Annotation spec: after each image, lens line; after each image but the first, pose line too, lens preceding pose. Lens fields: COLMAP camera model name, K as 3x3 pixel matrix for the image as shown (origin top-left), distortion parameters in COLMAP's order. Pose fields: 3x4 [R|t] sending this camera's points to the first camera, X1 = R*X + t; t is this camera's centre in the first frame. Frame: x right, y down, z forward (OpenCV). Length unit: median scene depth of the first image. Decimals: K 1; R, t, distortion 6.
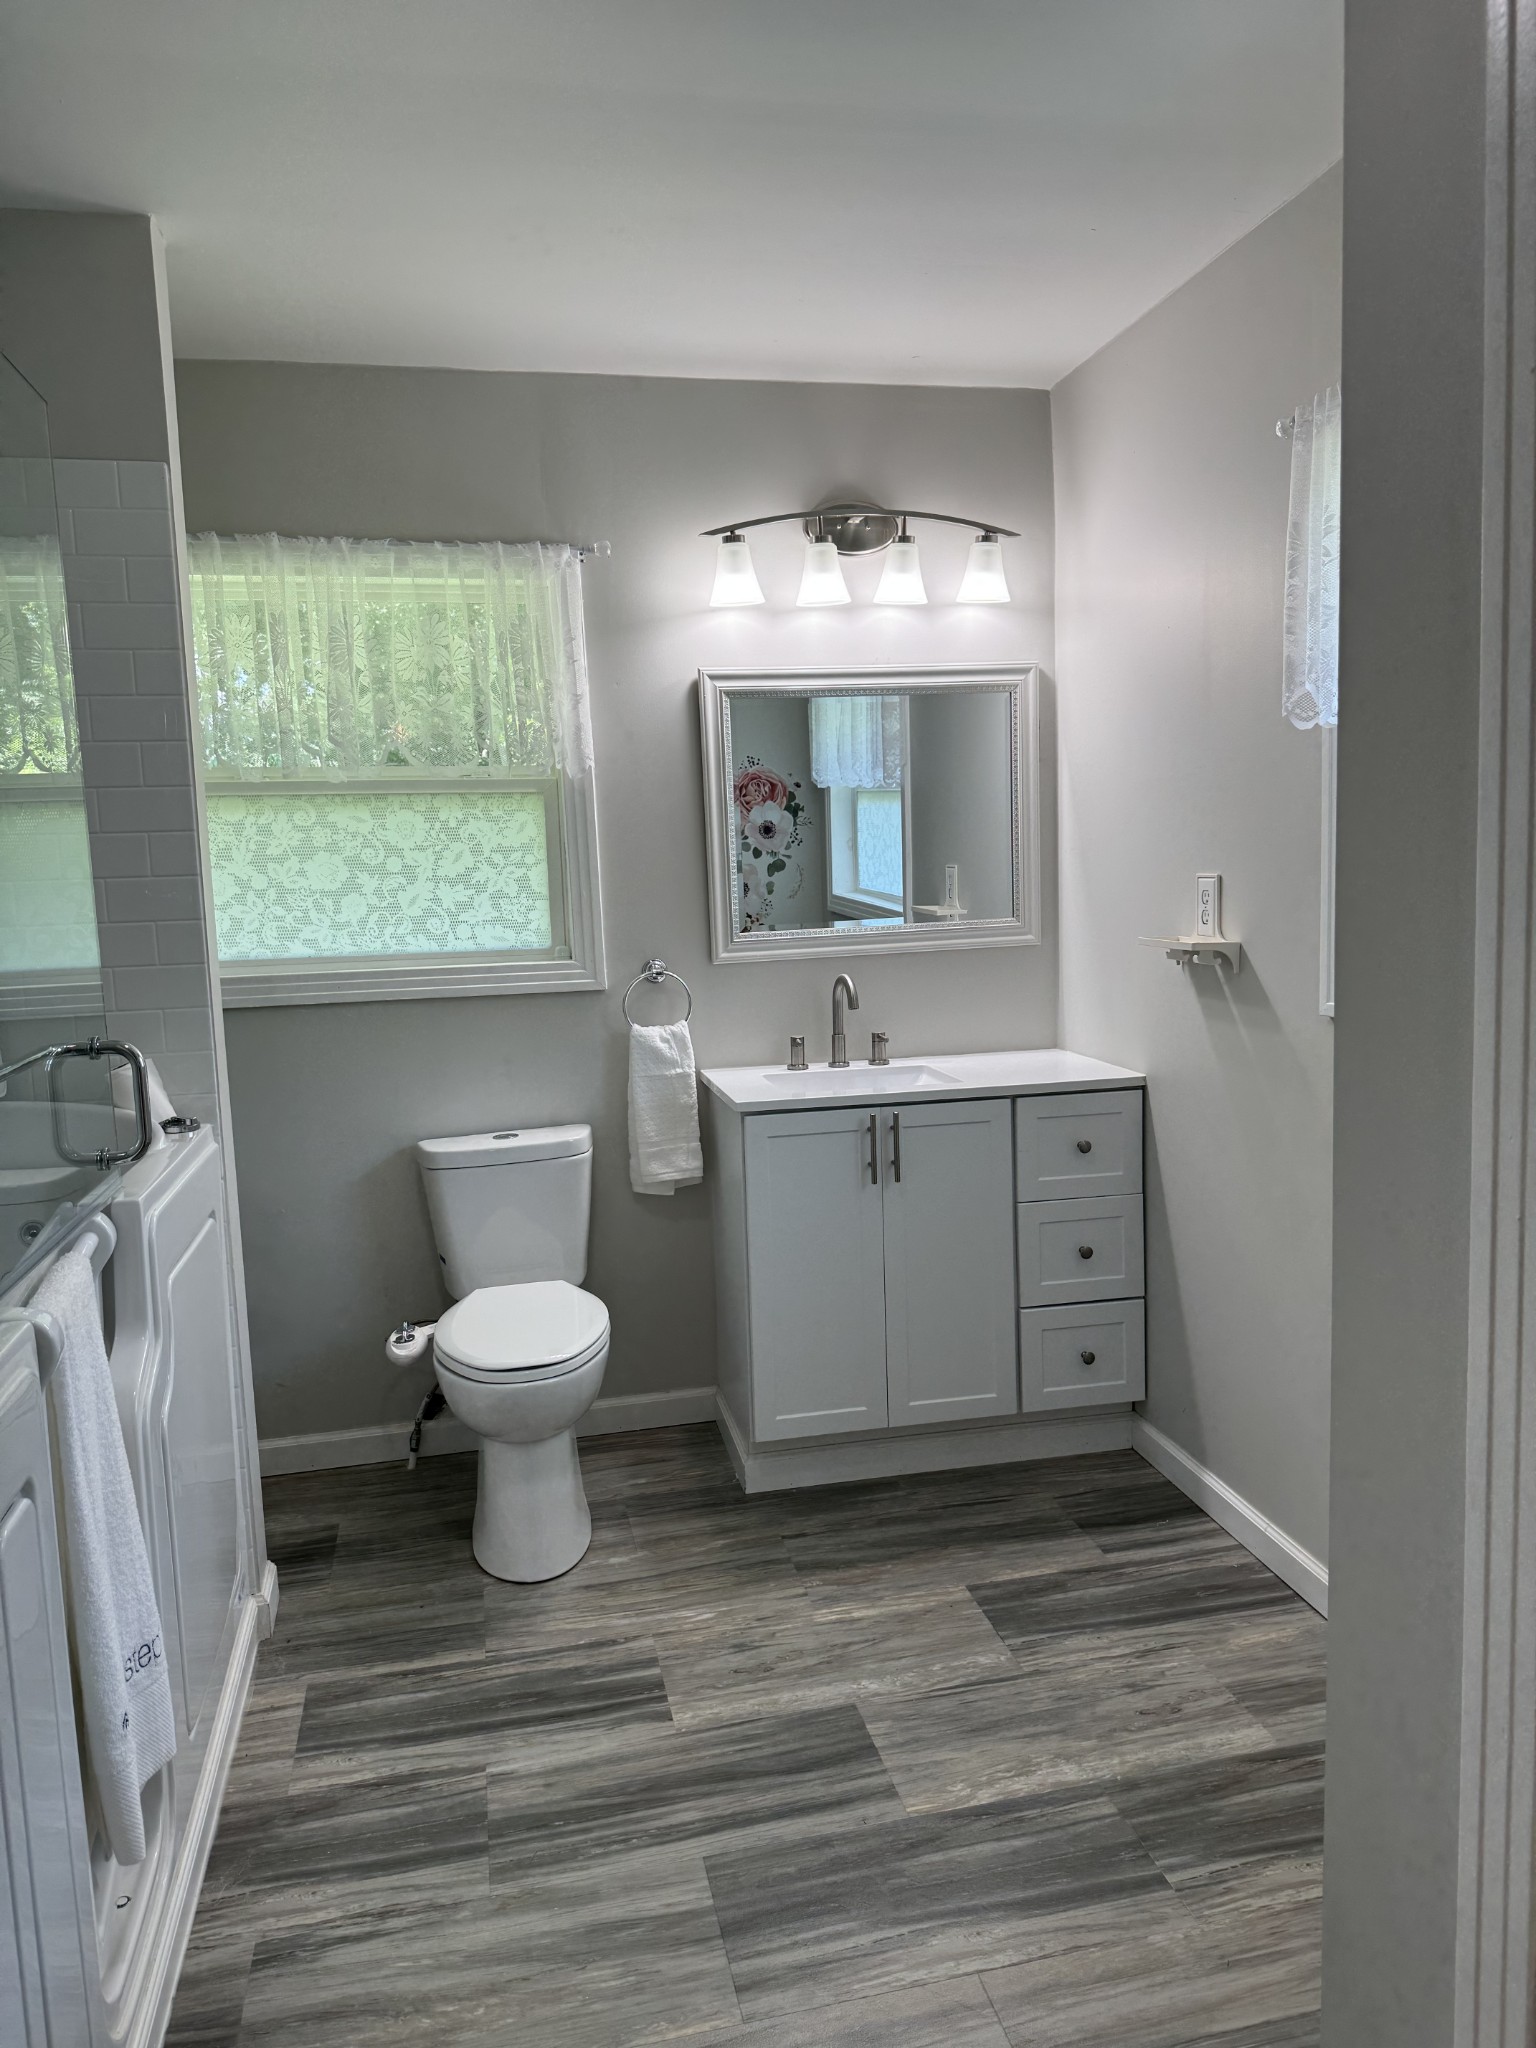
lens RADIAL K [[1520.4, 0, 834.9], [0, 1520.4, 1050.1], [0, 0, 1]] dist [0.078088, -0.098222]
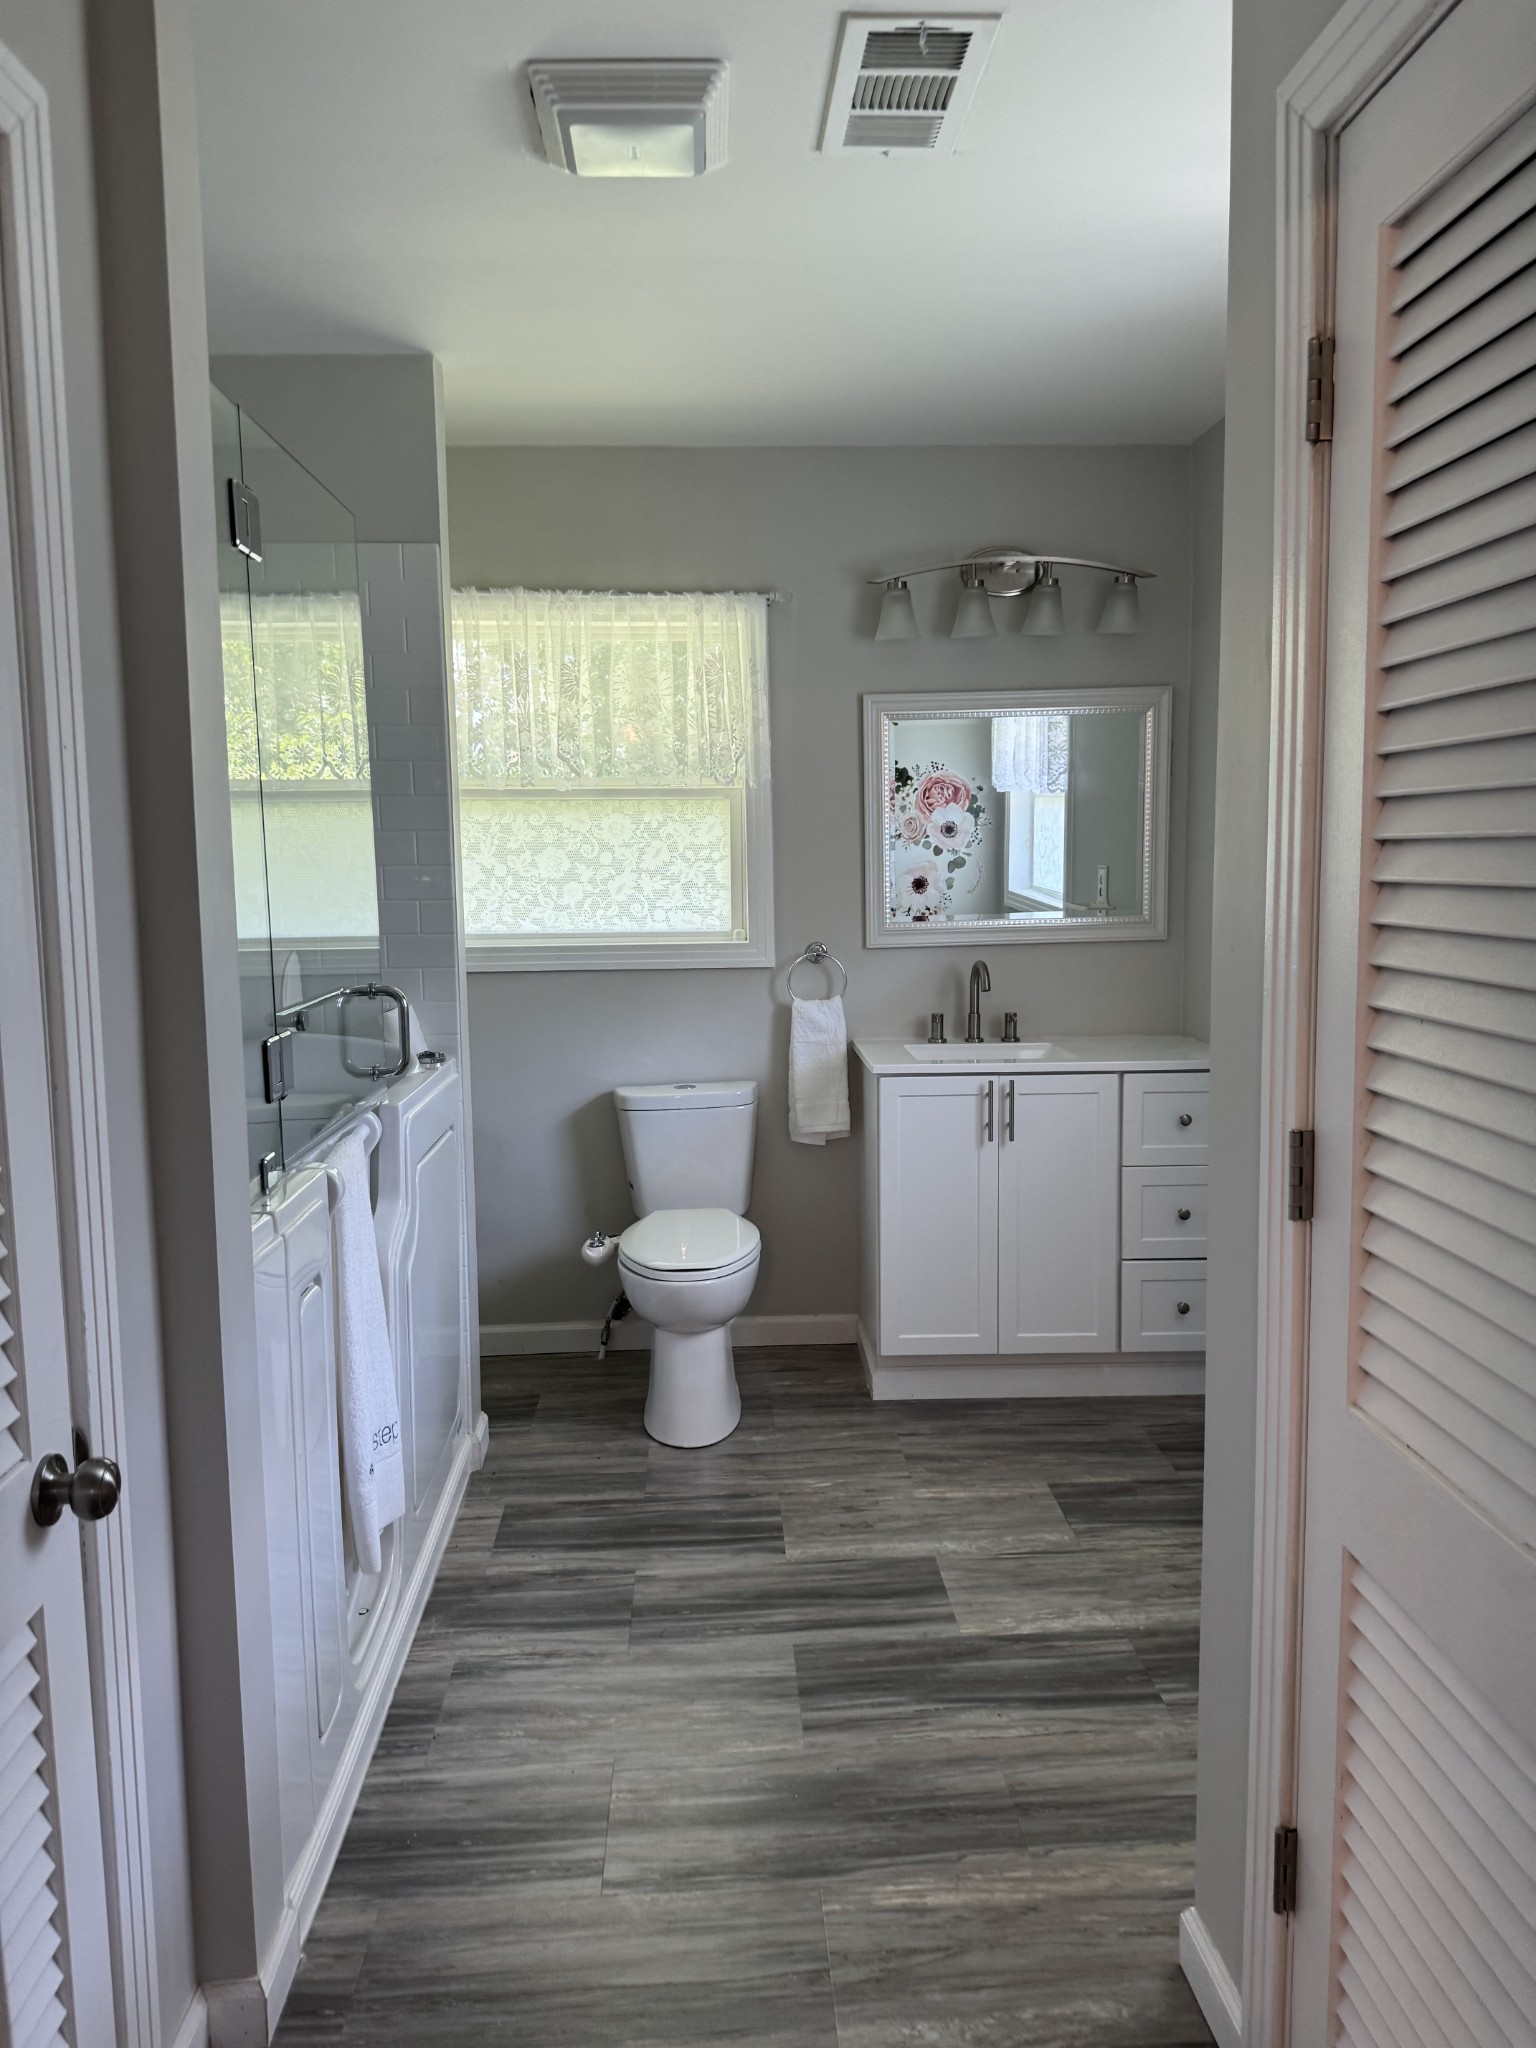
lens RADIAL K [[1442.3, 0, 810.2], [0, 1442.3, 1028.1], [0, 0, 1]] dist [0.154043, -0.231095]
pose [[0.987950, 0.038330, -0.149953, 0.056851], [-0.039021, 0.999237, -0.001672, 0.010058], [0.149775, 0.007504, 0.988692, -0.127389]]
